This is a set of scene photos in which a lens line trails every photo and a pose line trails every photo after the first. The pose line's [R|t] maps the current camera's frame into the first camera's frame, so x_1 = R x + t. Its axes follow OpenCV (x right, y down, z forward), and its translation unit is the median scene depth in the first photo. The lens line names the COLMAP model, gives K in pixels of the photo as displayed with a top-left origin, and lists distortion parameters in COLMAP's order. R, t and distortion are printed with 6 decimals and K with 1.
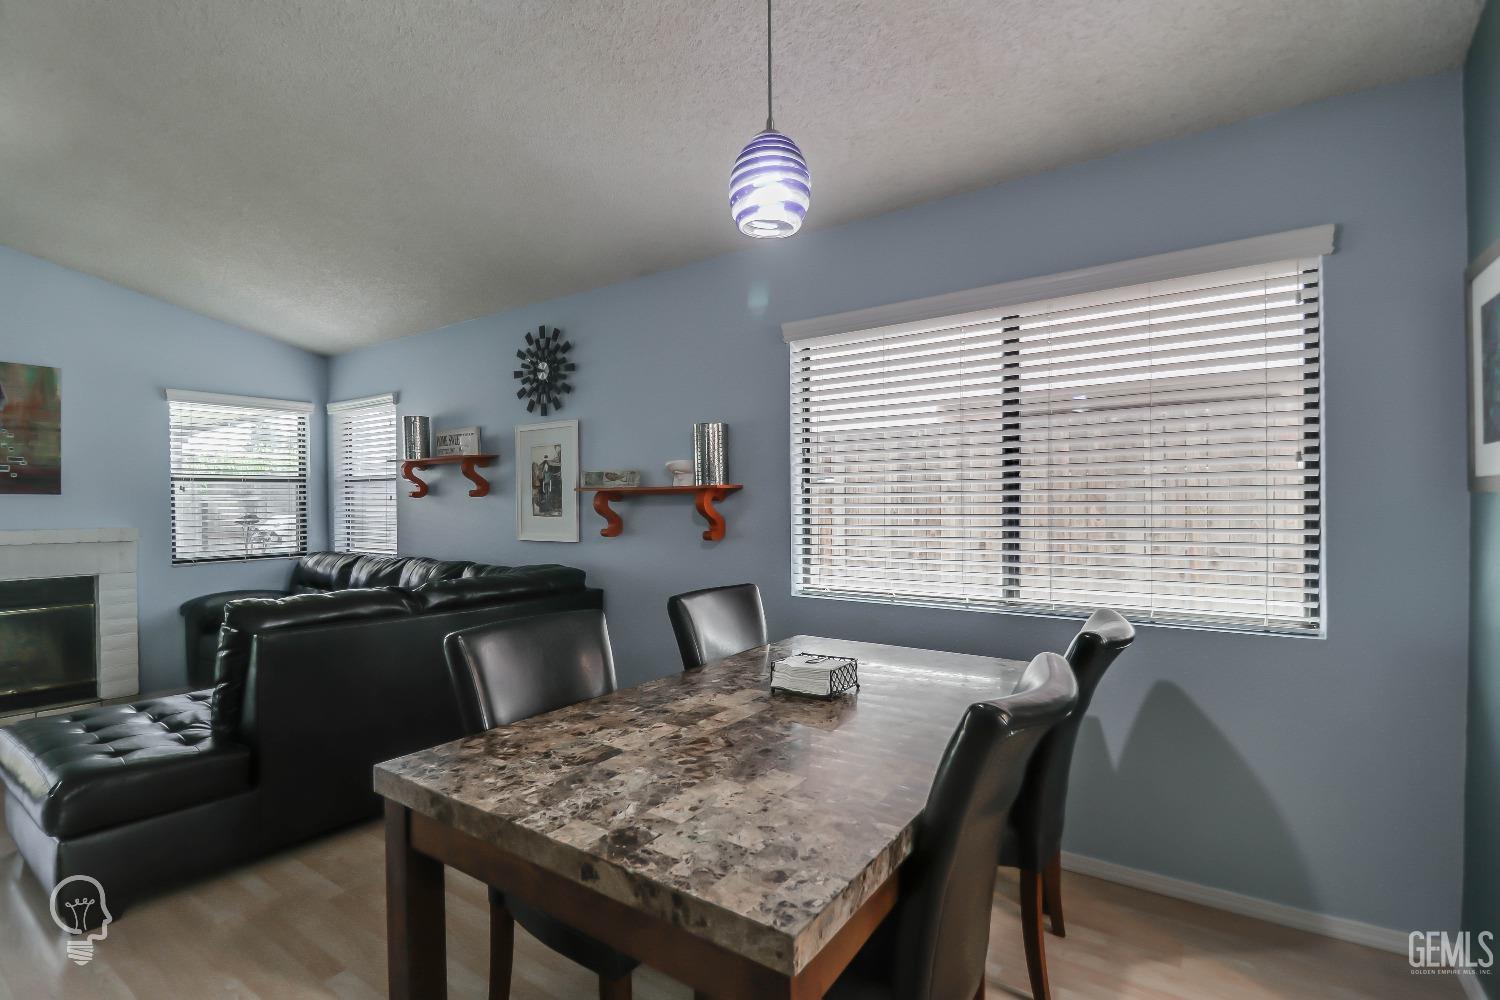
lens RADIAL K [[700.7, 0, 737.4], [0, 700.7, 512.8], [0, 0, 1]] dist [-0.004661, -0.007434]
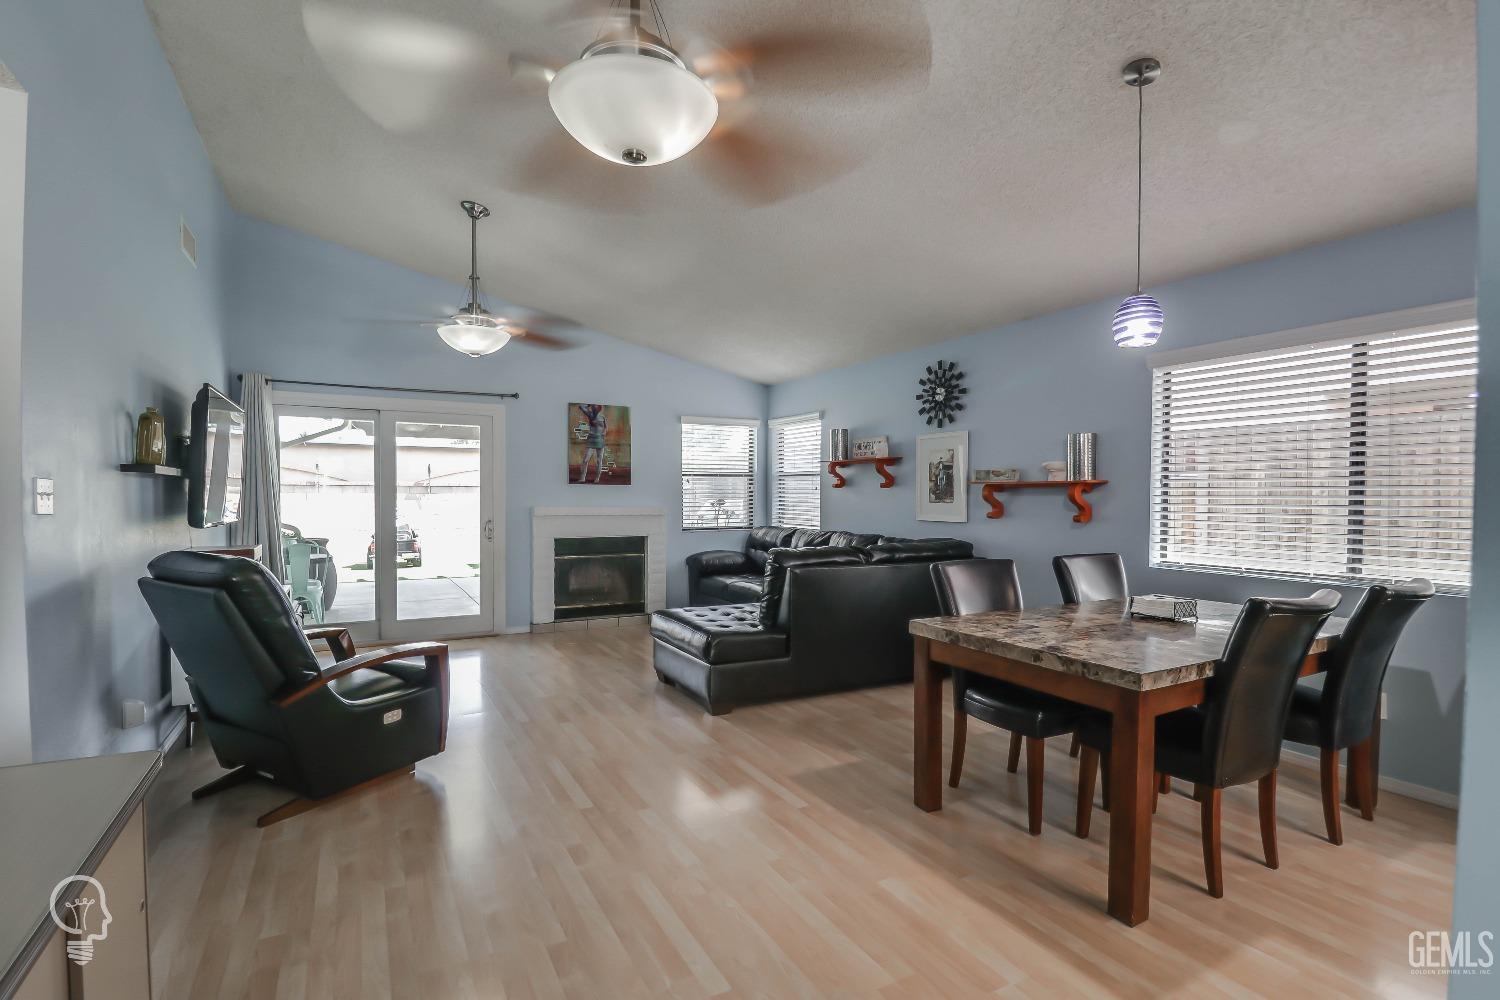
lens RADIAL K [[700.7, 0, 738.4], [0, 700.7, 512.8], [0, 0, 1]] dist [-0.004661, -0.007434]
pose [[0.894529, 0.020827, -0.446524, -0.020443], [-0.014181, 0.999733, 0.018222, 0.005209], [0.446784, -0.009969, 0.894586, -0.370130]]
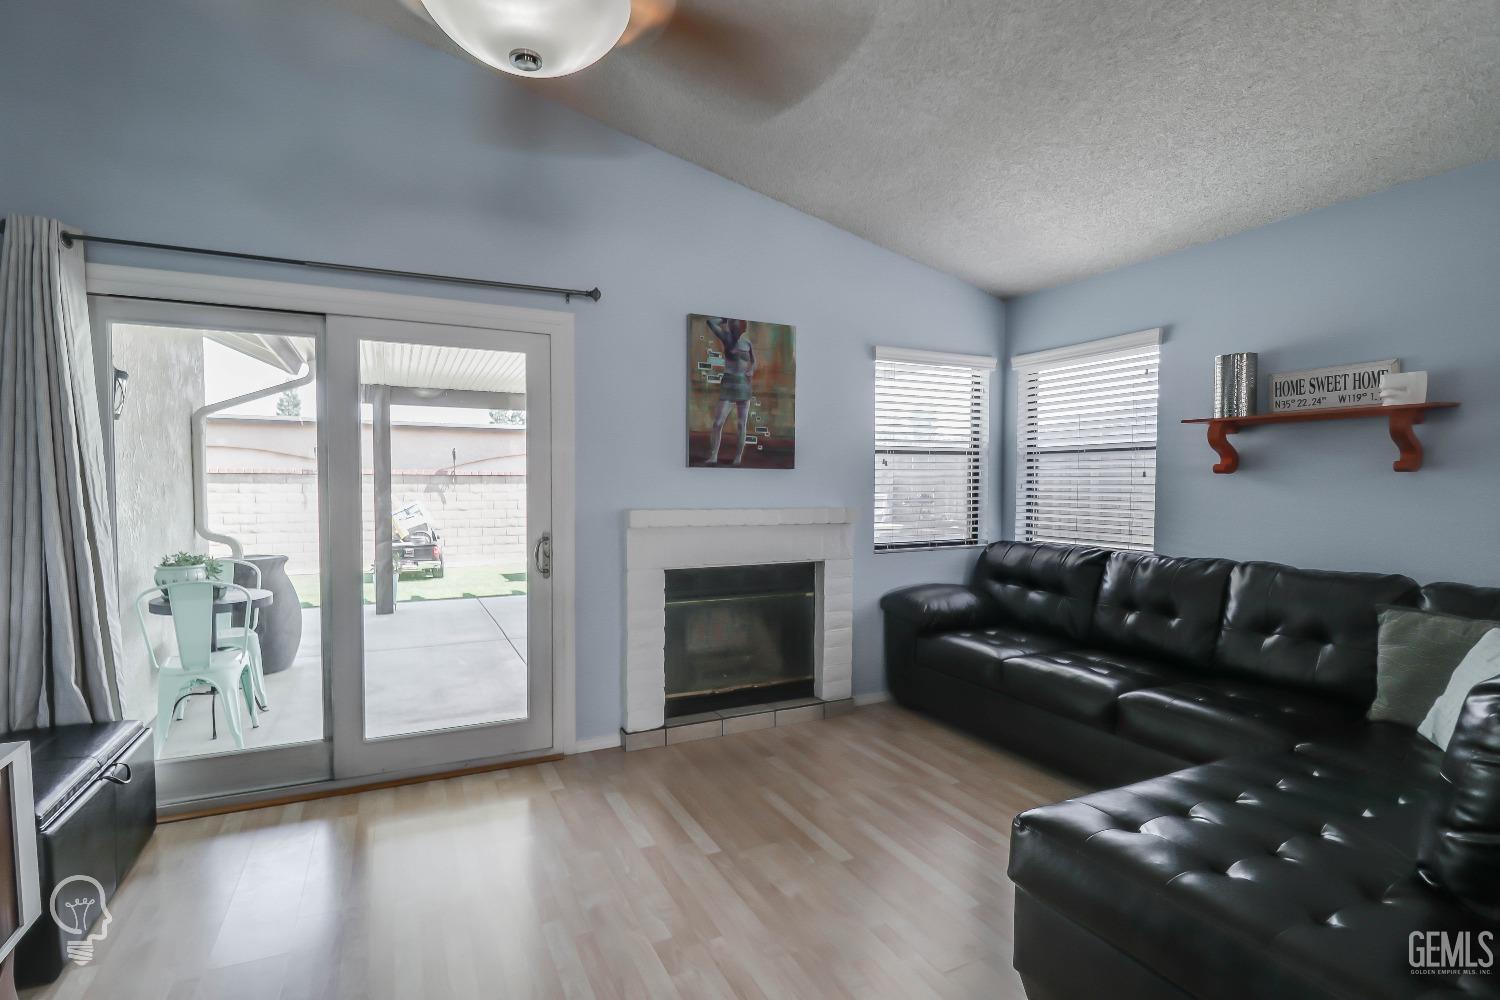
lens RADIAL K [[700.7, 0, 730.0], [0, 700.7, 511.9], [0, 0, 1]] dist [-0.004661, -0.007434]
pose [[0.870077, 0.027309, -0.492159, -0.634719], [-0.012966, 0.999387, 0.032532, 0.000323], [0.492745, -0.021924, 0.869897, 0.184513]]
